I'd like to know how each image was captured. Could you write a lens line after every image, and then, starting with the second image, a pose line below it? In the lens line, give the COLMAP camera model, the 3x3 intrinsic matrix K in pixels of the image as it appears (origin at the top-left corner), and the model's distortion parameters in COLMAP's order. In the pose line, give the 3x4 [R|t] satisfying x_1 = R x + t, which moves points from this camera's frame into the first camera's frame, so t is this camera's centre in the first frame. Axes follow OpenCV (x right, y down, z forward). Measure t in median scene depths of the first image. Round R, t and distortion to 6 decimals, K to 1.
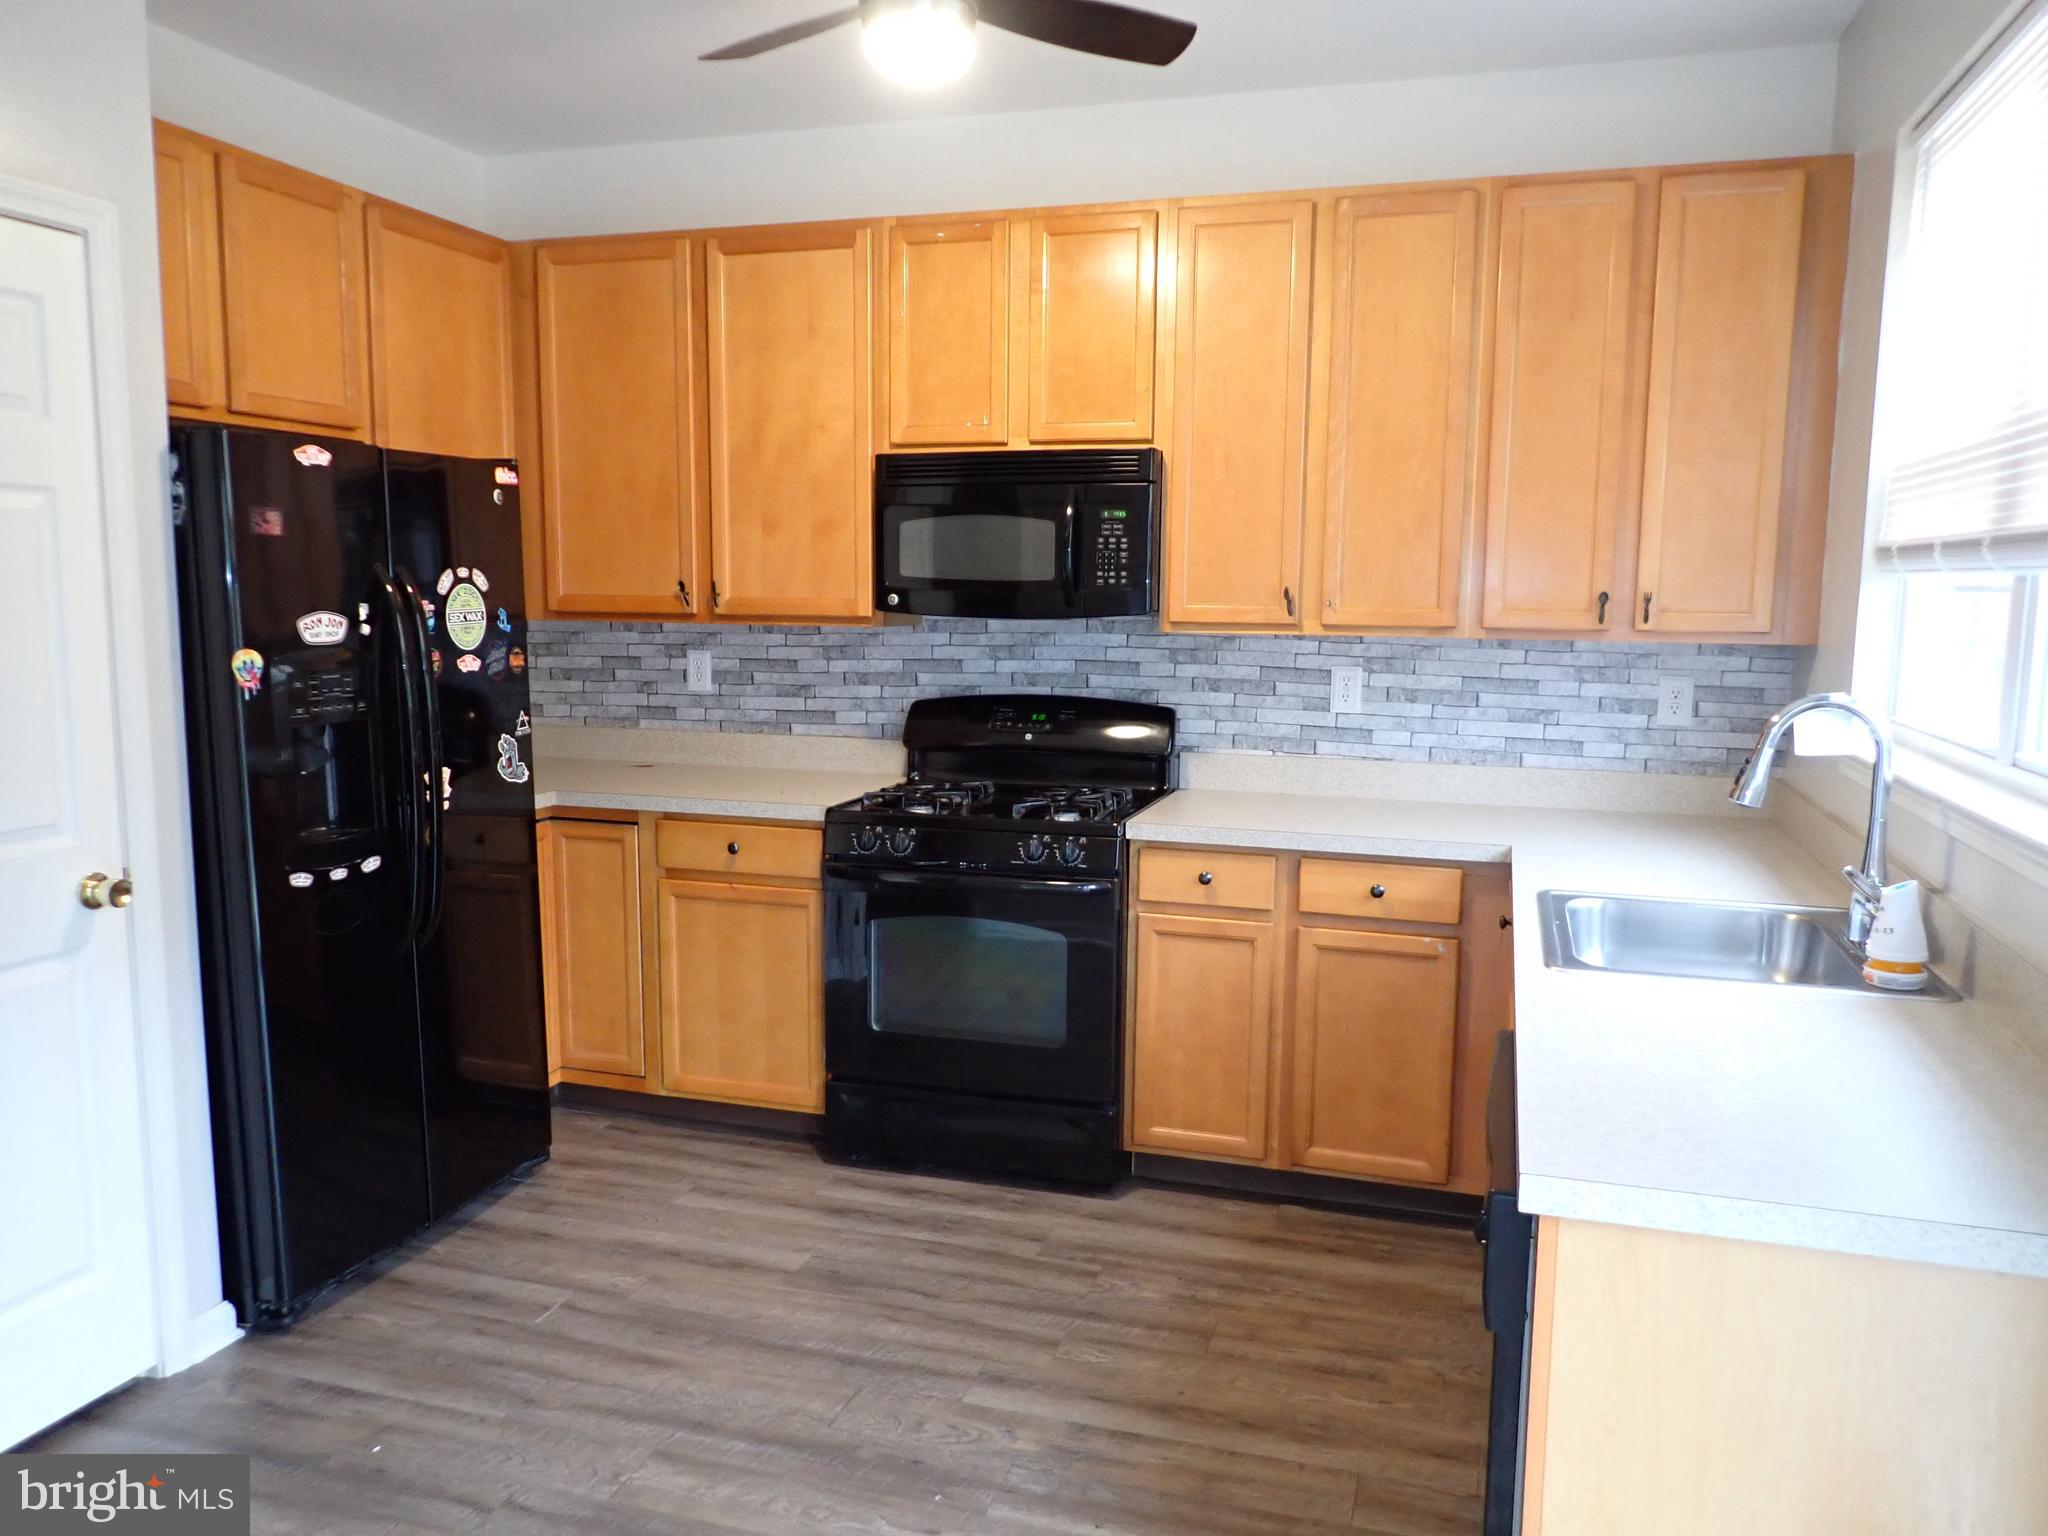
lens RADIAL K [[1510.6, 0, 1034.7], [0, 1510.6, 773.0], [0, 0, 1]] dist [0.006974, -0.004557]
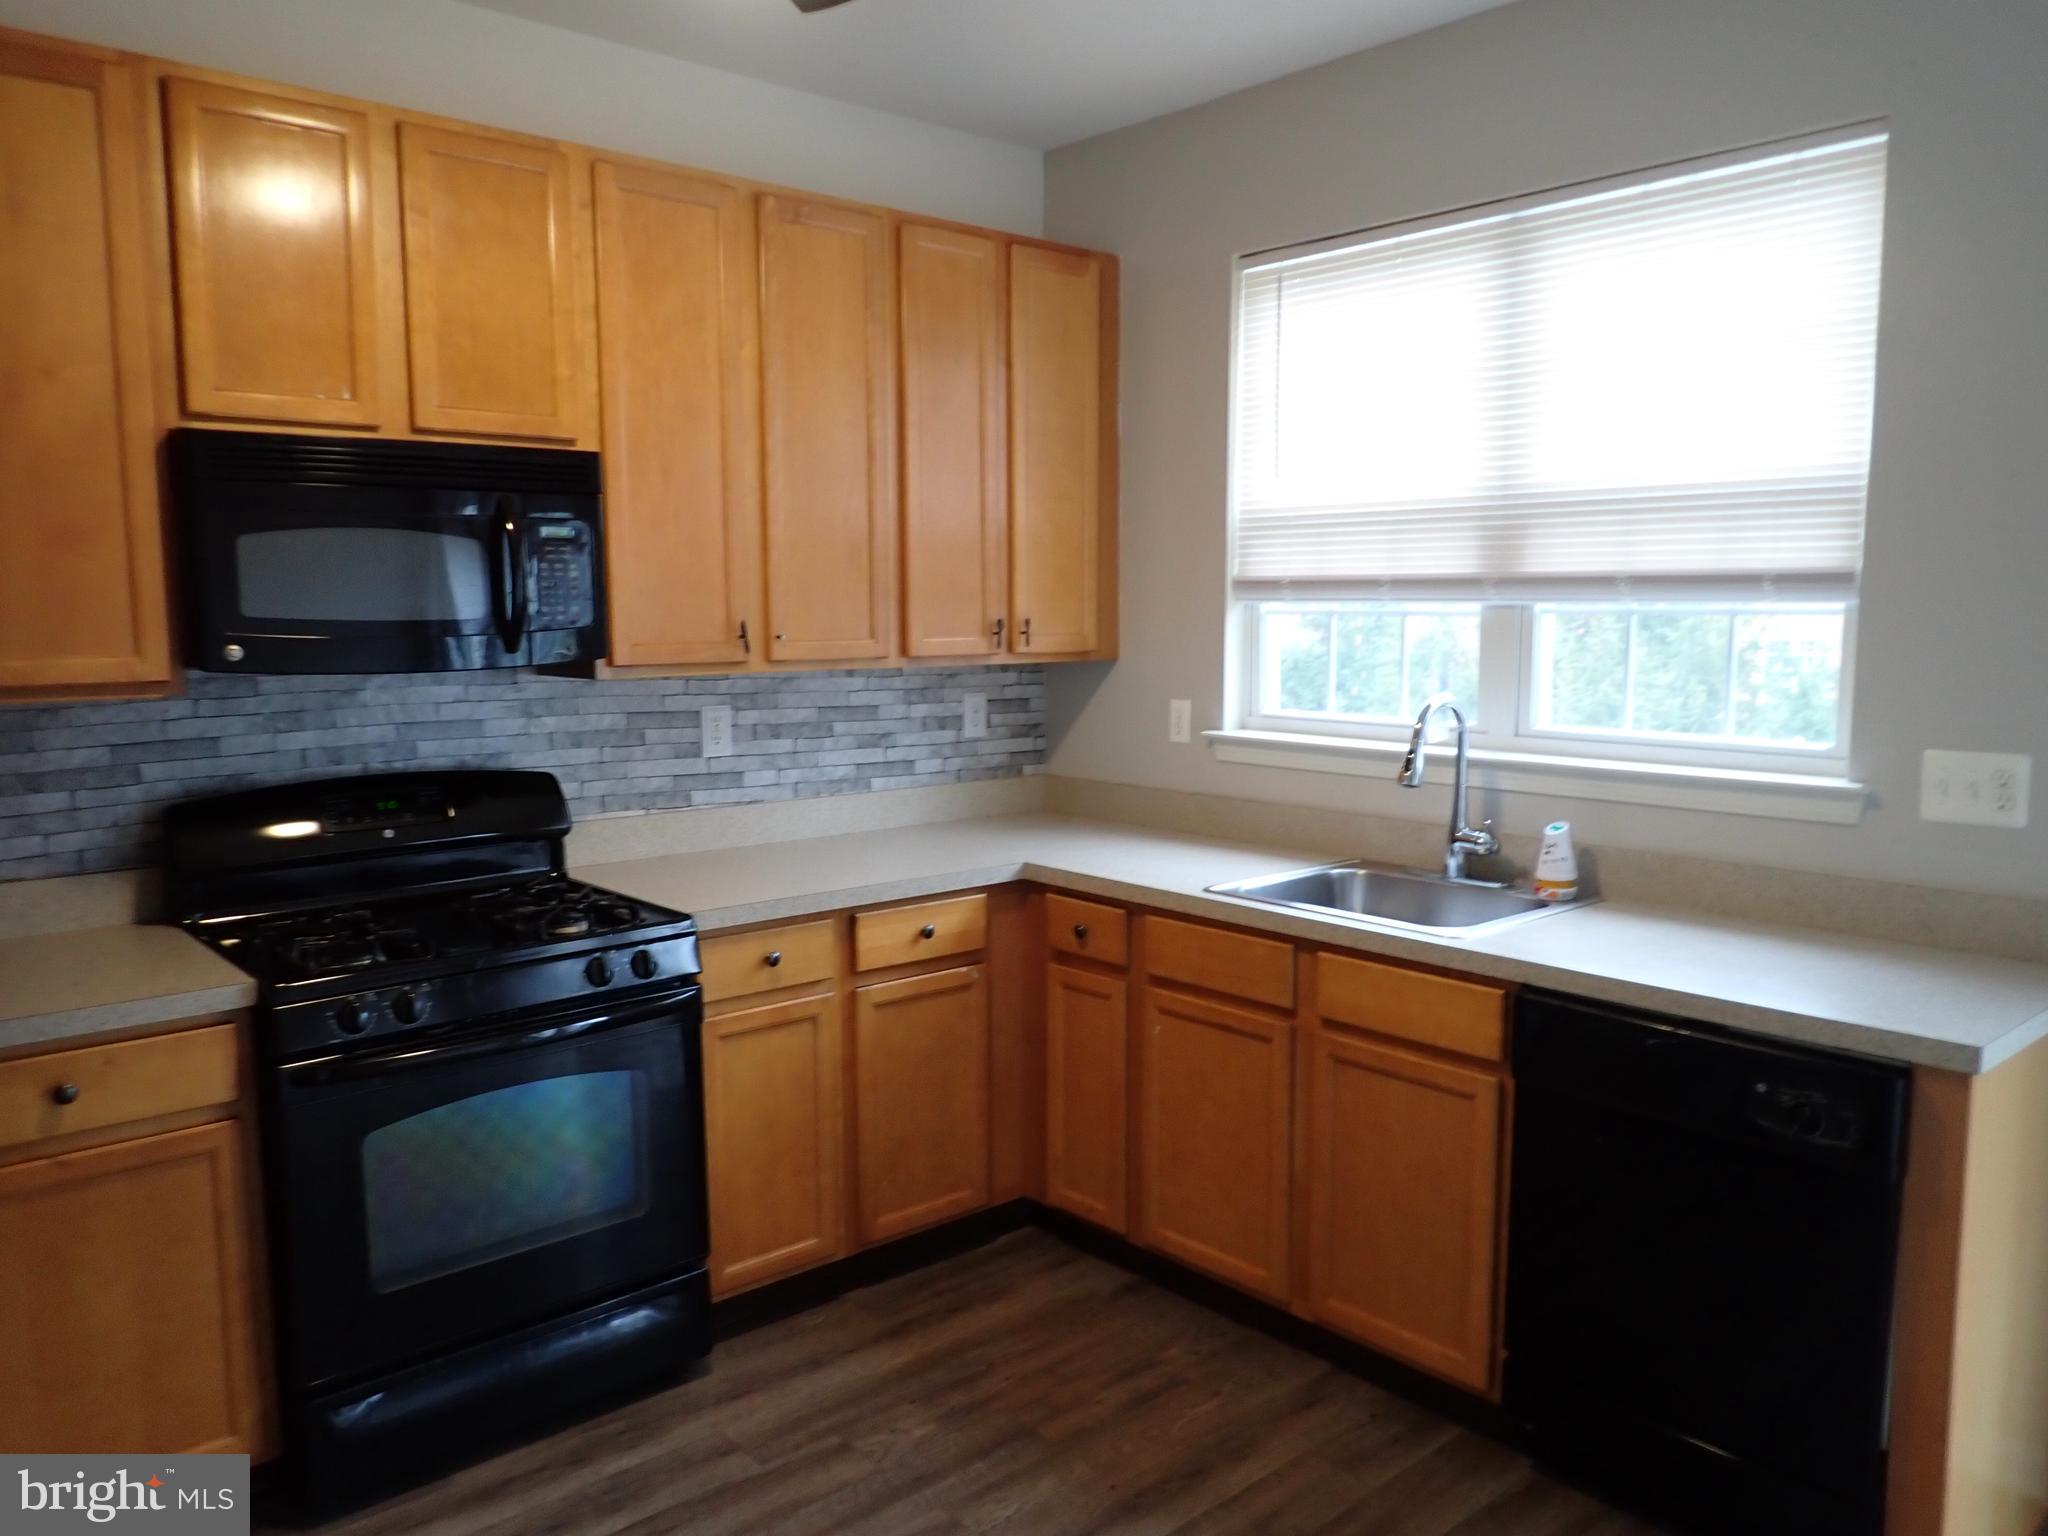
lens RADIAL K [[1510.6, 0, 1034.7], [0, 1510.6, 773.0], [0, 0, 1]] dist [0.006974, -0.004557]
pose [[0.521133, -0.109058, 0.846479, -0.491009], [0.115988, 0.991651, 0.056354, -0.062318], [-0.845557, 0.068813, 0.529431, 0.378302]]
